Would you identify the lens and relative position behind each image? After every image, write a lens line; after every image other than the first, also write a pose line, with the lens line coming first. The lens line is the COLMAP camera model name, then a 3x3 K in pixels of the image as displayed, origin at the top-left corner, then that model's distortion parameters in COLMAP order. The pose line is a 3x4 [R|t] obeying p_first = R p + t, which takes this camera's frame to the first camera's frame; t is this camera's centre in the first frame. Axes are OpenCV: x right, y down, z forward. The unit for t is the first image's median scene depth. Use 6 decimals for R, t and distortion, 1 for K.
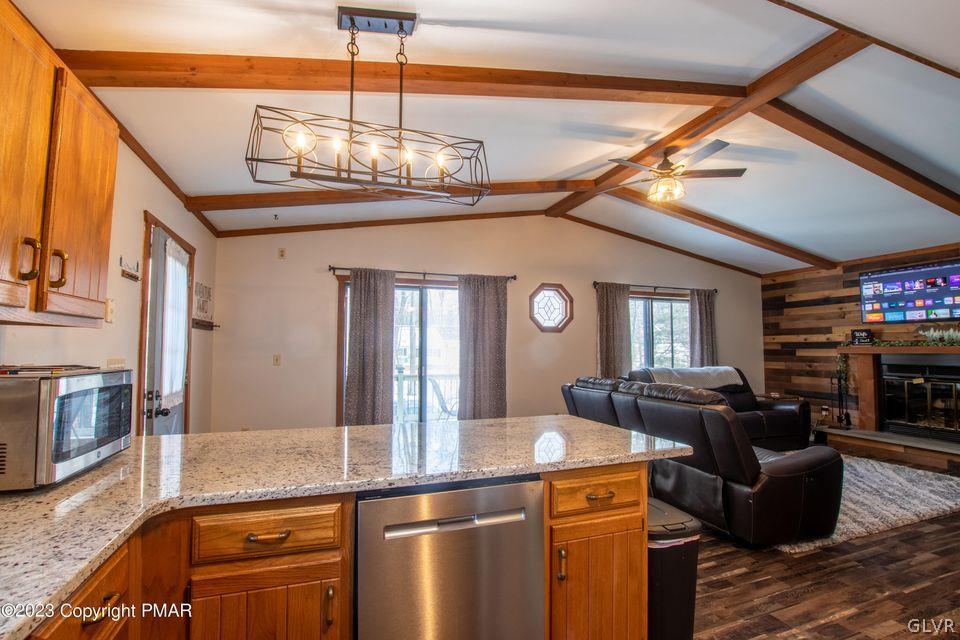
lens RADIAL K [[446.7, 0, 485.1], [0, 446.7, 323.0], [0, 0, 1]] dist [-0.033344, 0.004064]
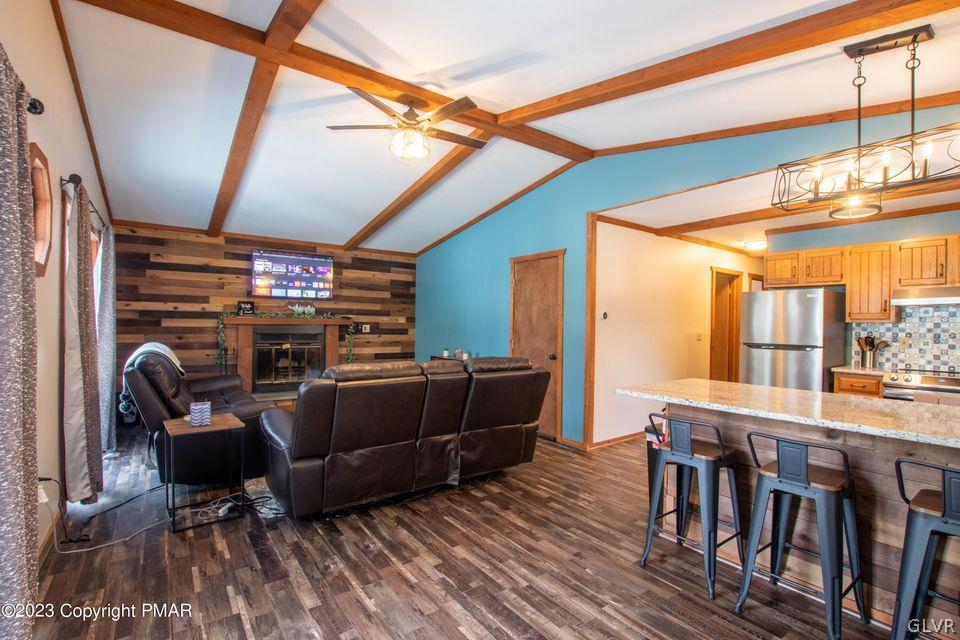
lens RADIAL K [[446.7, 0, 484.4], [0, 446.7, 320.5], [0, 0, 1]] dist [-0.033344, 0.004064]
pose [[-0.278979, 0.000993, 0.960297, -0.327340], [-0.068552, 0.997428, -0.020947, 0.042673], [-0.957847, -0.071674, -0.278193, 0.719160]]
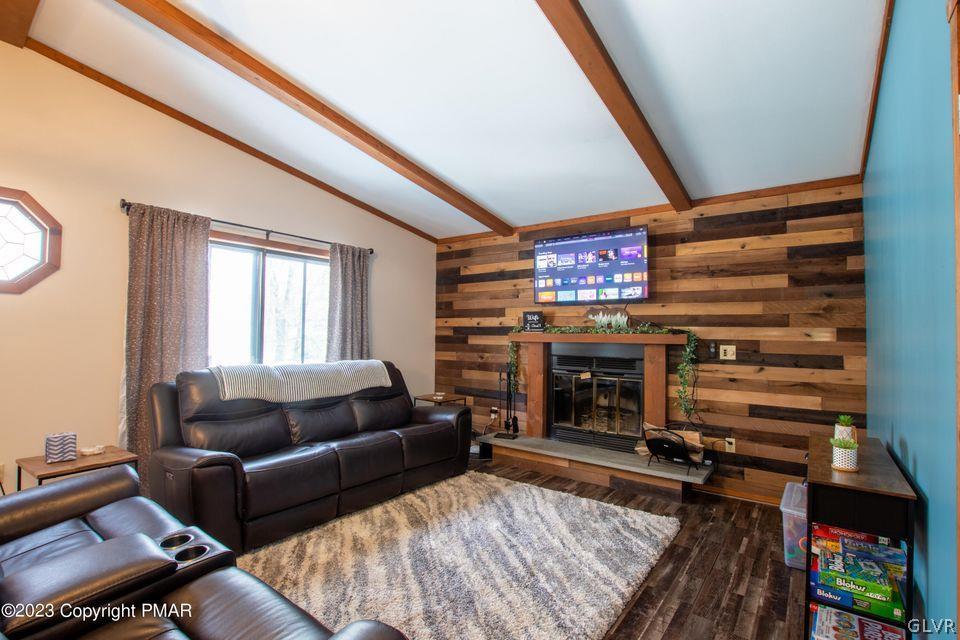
lens RADIAL K [[446.7, 0, 485.6], [0, 446.7, 321.9], [0, 0, 1]] dist [-0.033344, 0.004064]
pose [[0.839572, 0.024785, 0.542683, 0.335673], [-0.041487, 0.998967, 0.018560, 0.021227], [-0.541662, -0.038097, 0.839733, 0.351165]]
